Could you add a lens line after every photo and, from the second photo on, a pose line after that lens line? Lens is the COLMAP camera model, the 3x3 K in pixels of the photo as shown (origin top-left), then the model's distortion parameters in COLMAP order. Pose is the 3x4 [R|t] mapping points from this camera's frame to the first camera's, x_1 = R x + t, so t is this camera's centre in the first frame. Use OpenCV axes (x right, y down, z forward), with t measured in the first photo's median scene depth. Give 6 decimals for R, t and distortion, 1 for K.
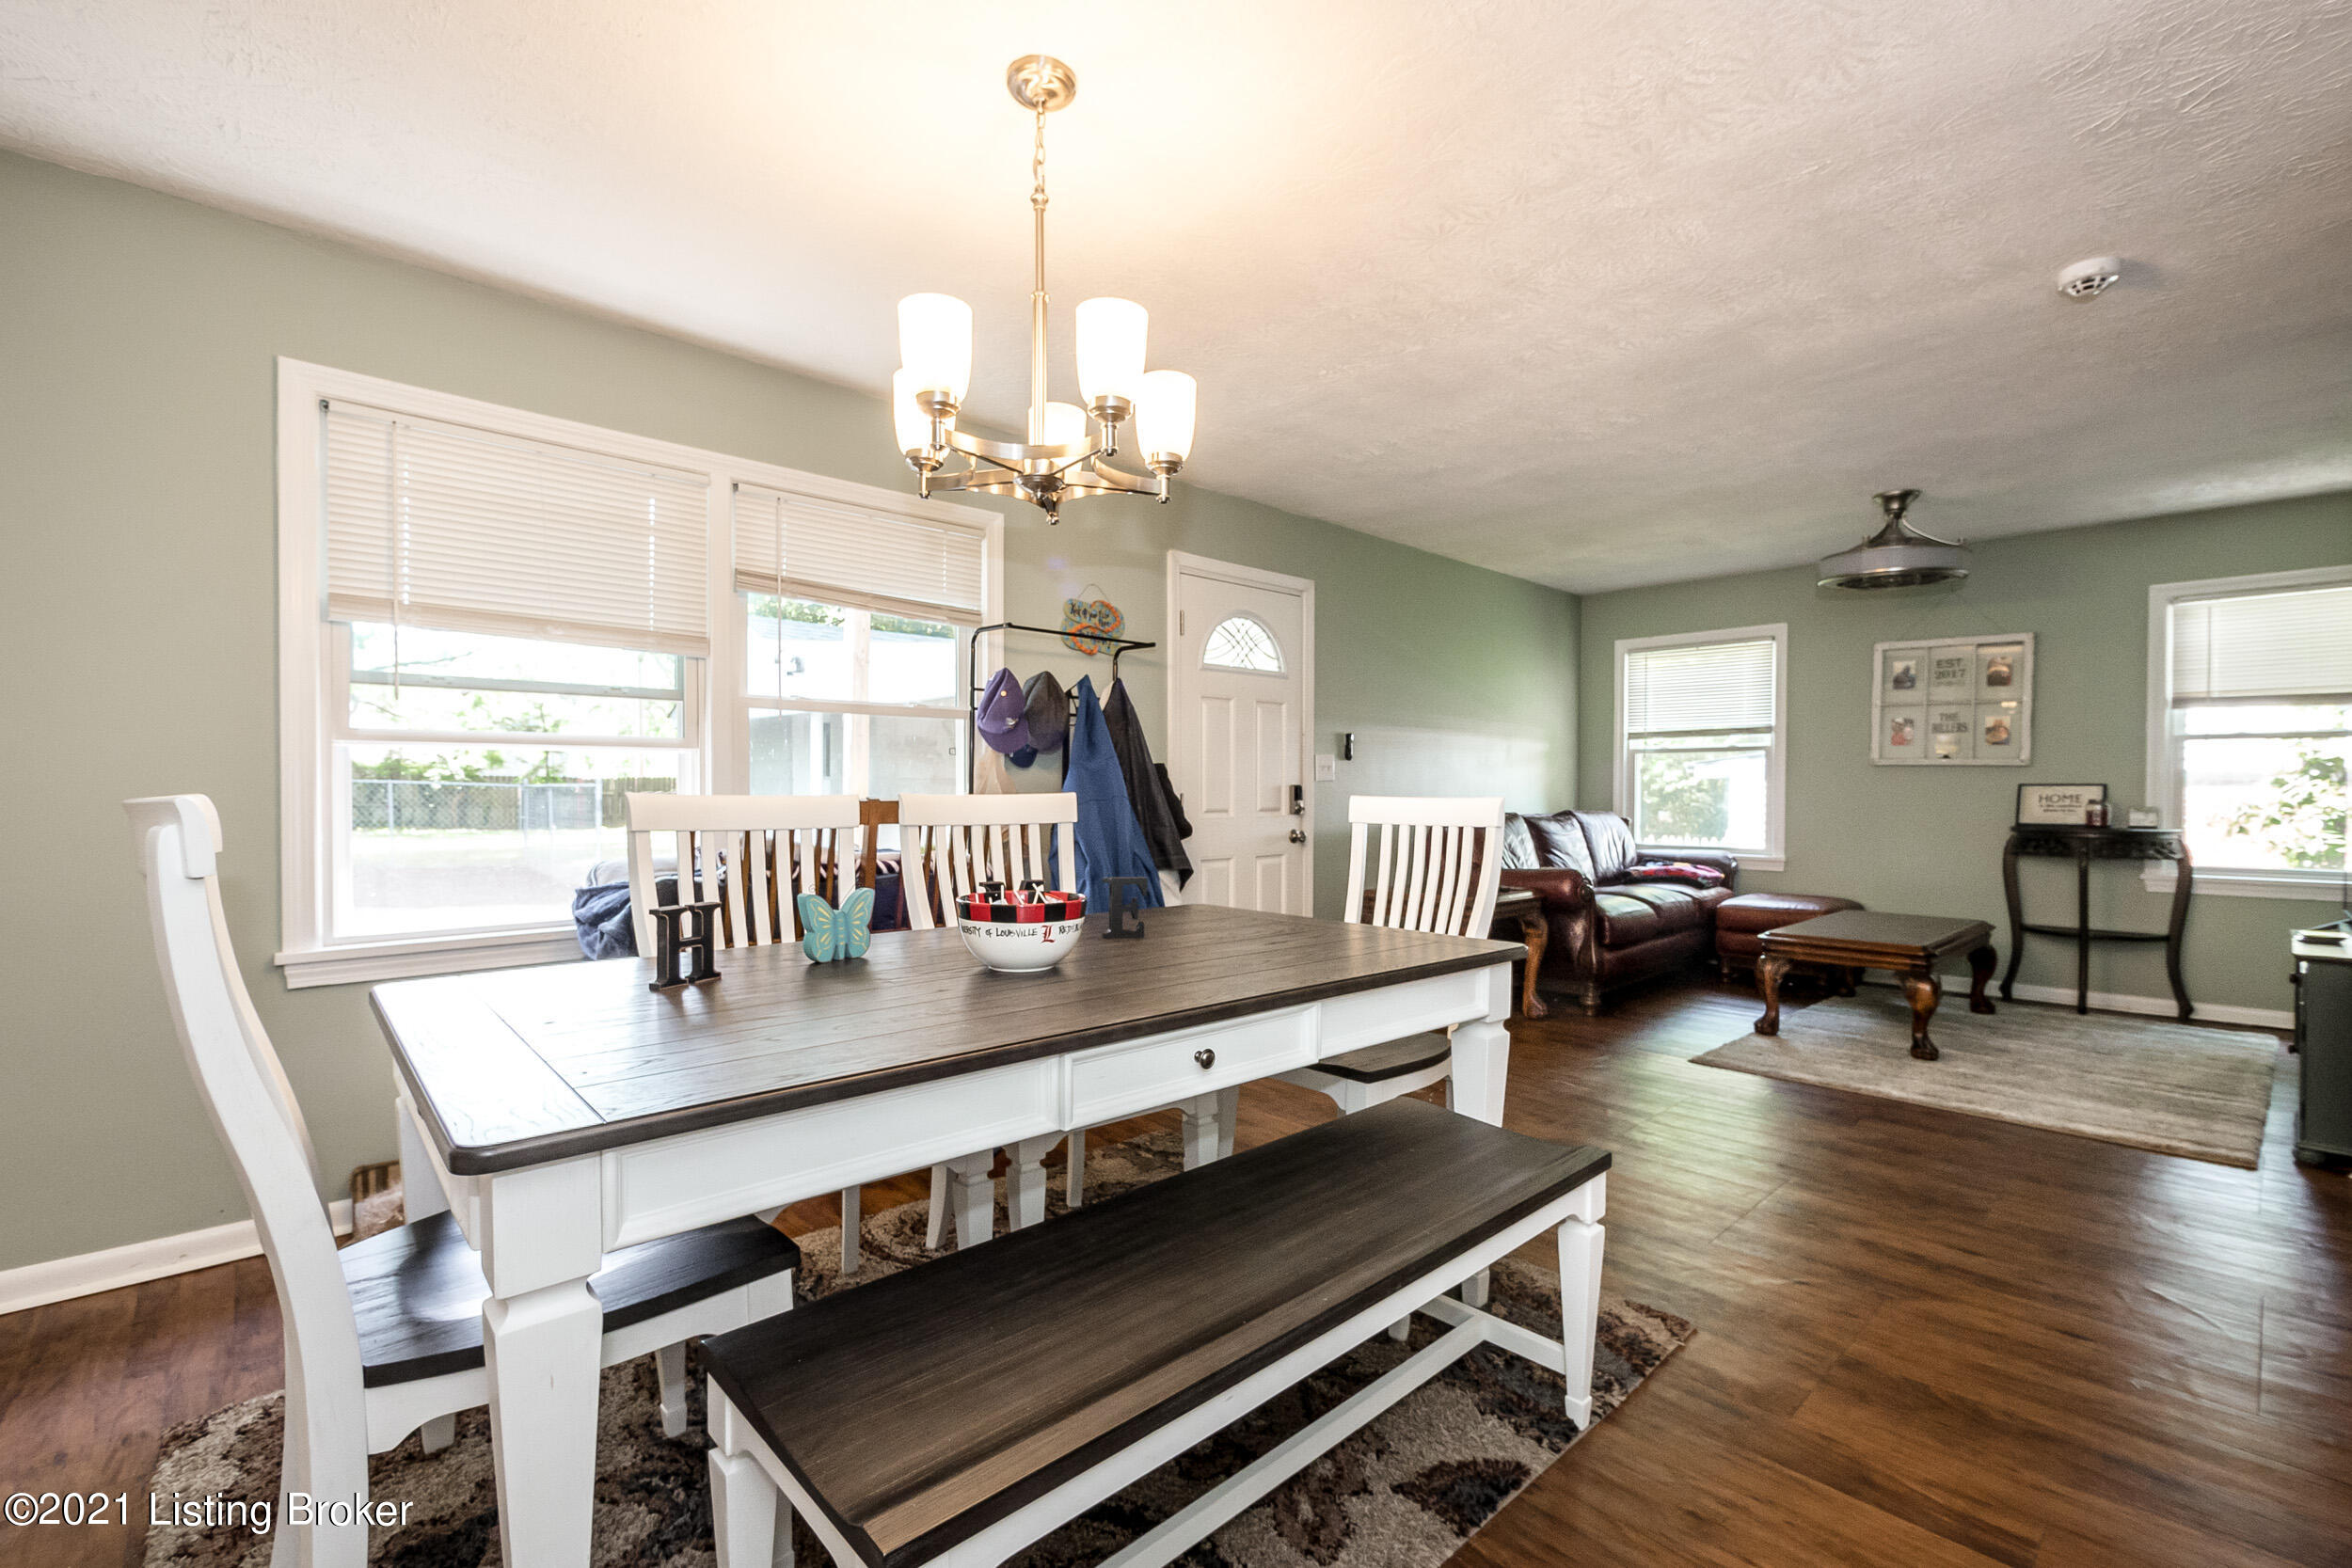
lens RADIAL K [[1019.9, 0, 1181.7], [0, 1019.9, 798.9], [0, 0, 1]] dist [0.000007, -0.000160]
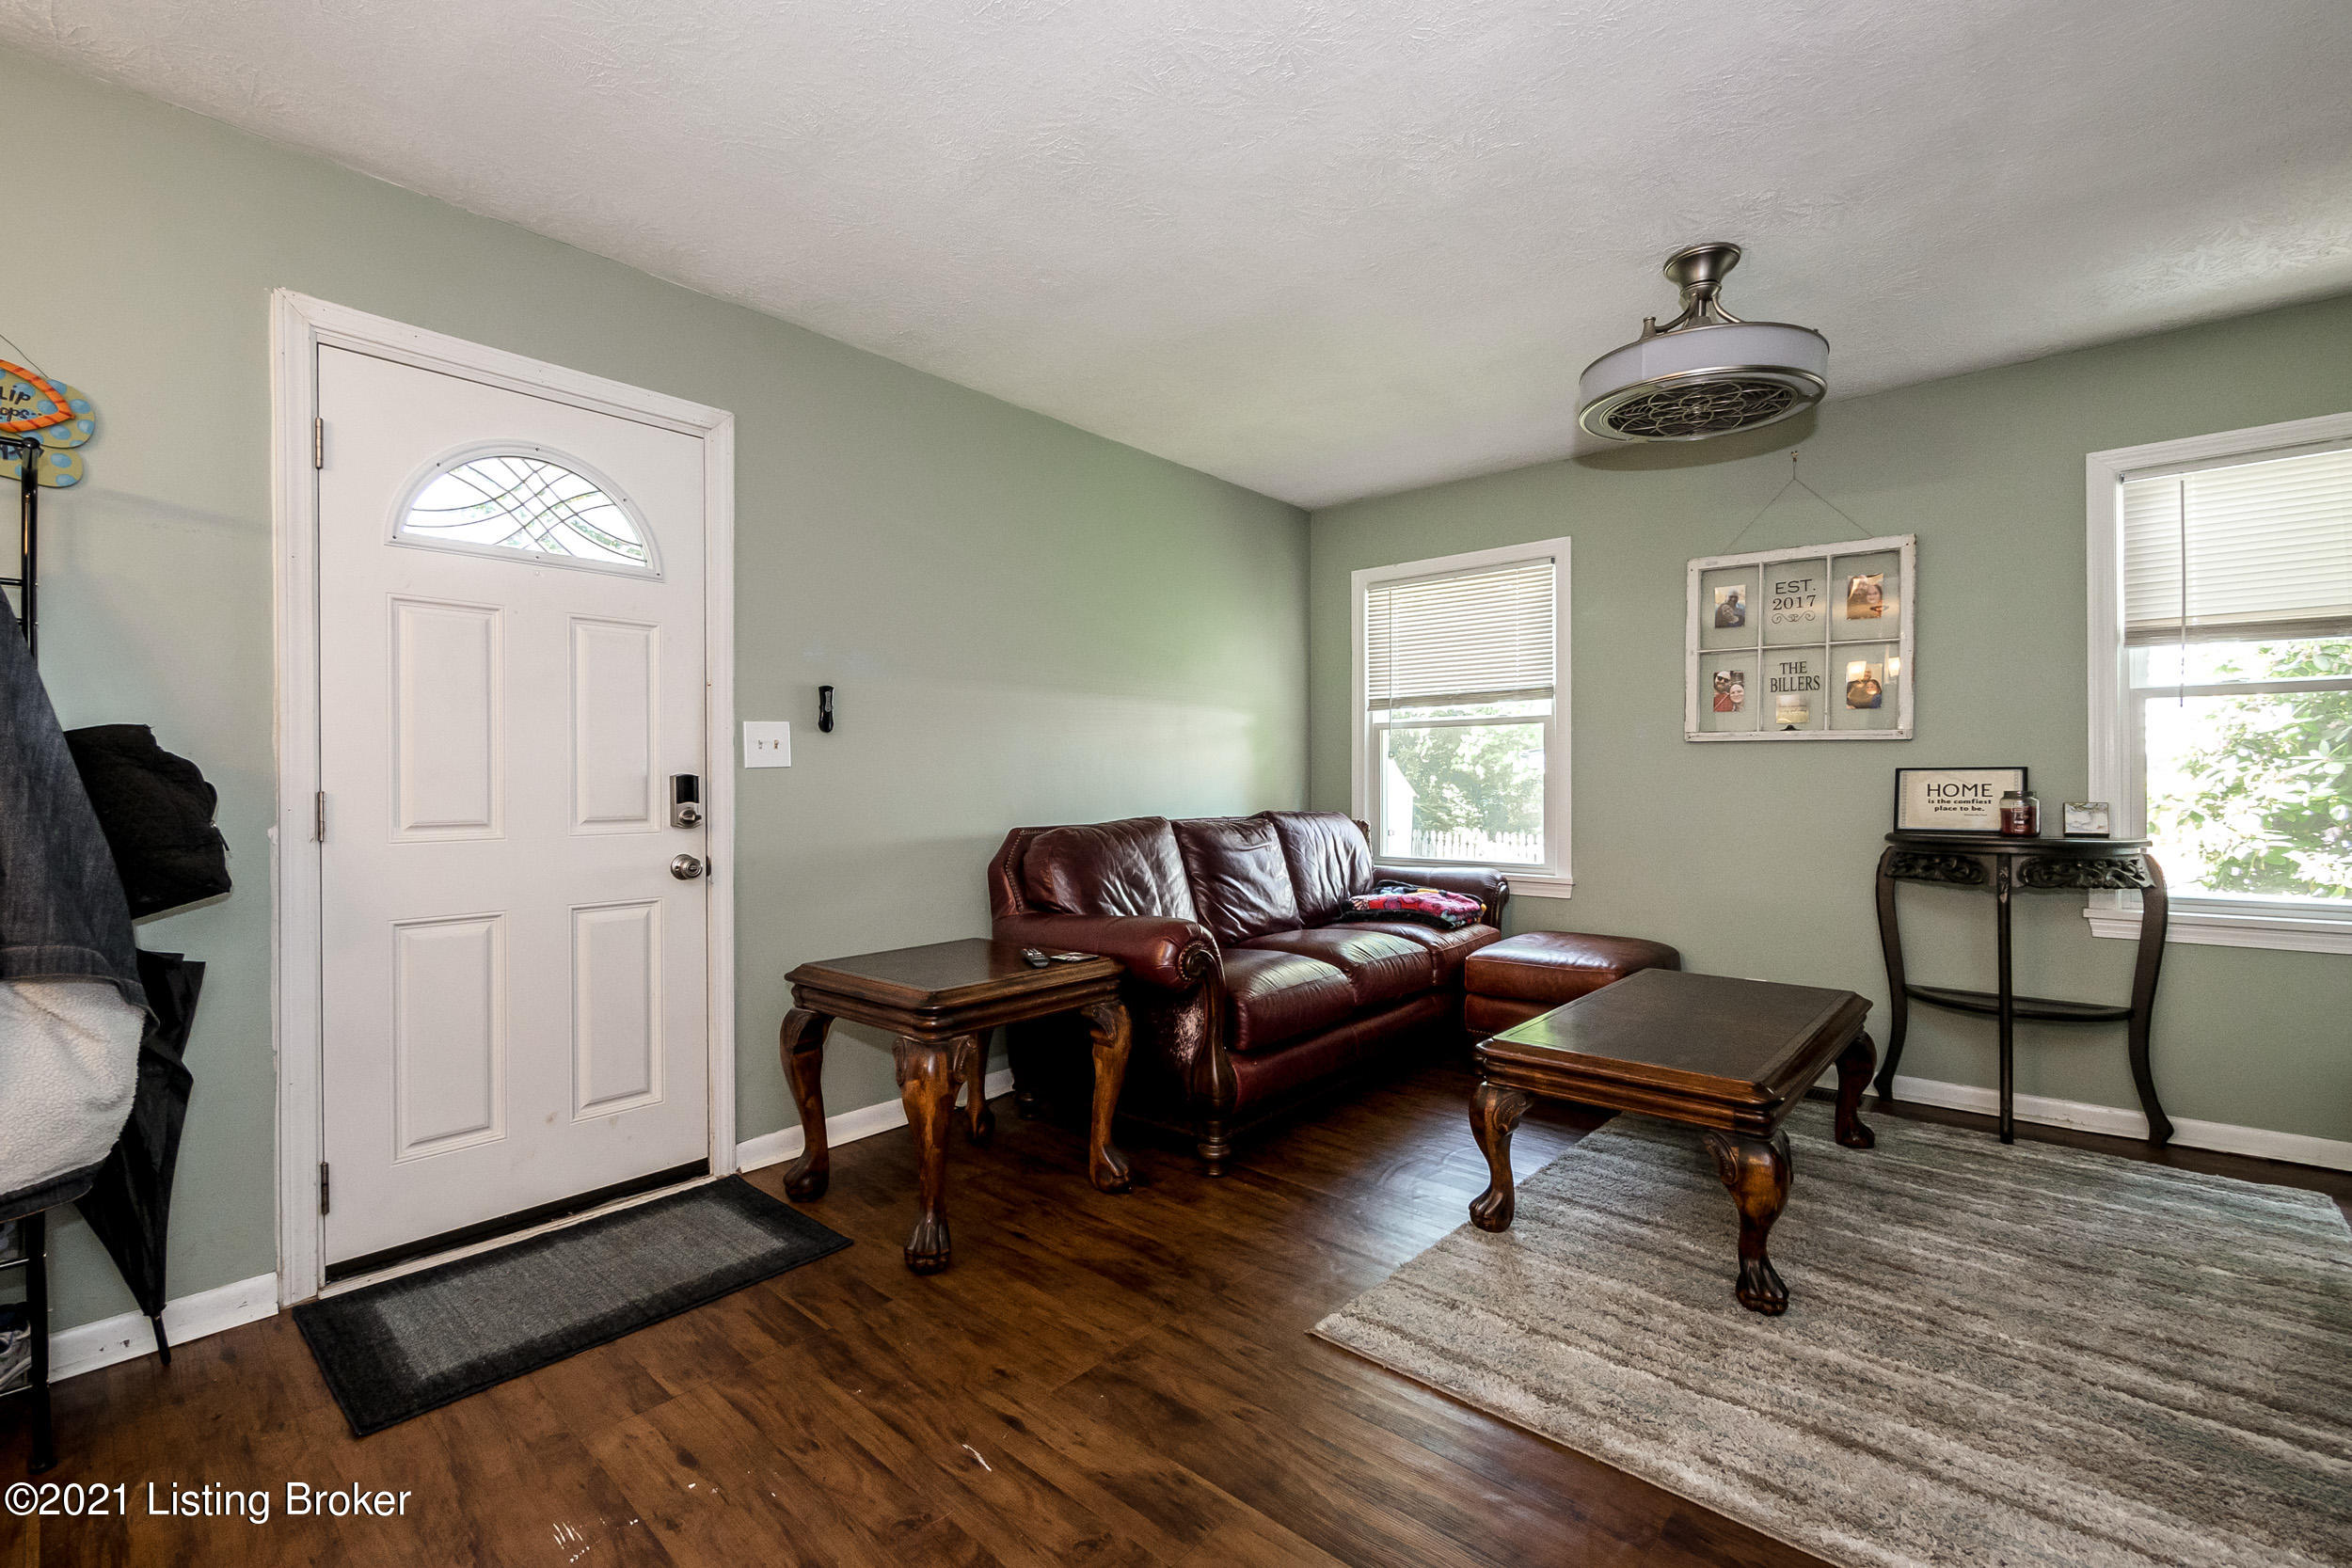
lens RADIAL K [[1019.9, 0, 1167.1], [0, 1019.9, 775.1], [0, 0, 1]] dist [0.000007, -0.000160]
pose [[0.995444, -0.004892, 0.095220, 0.308204], [0.006557, 0.999831, -0.017181, -0.002212], [-0.095120, 0.017727, 0.995308, 0.413416]]
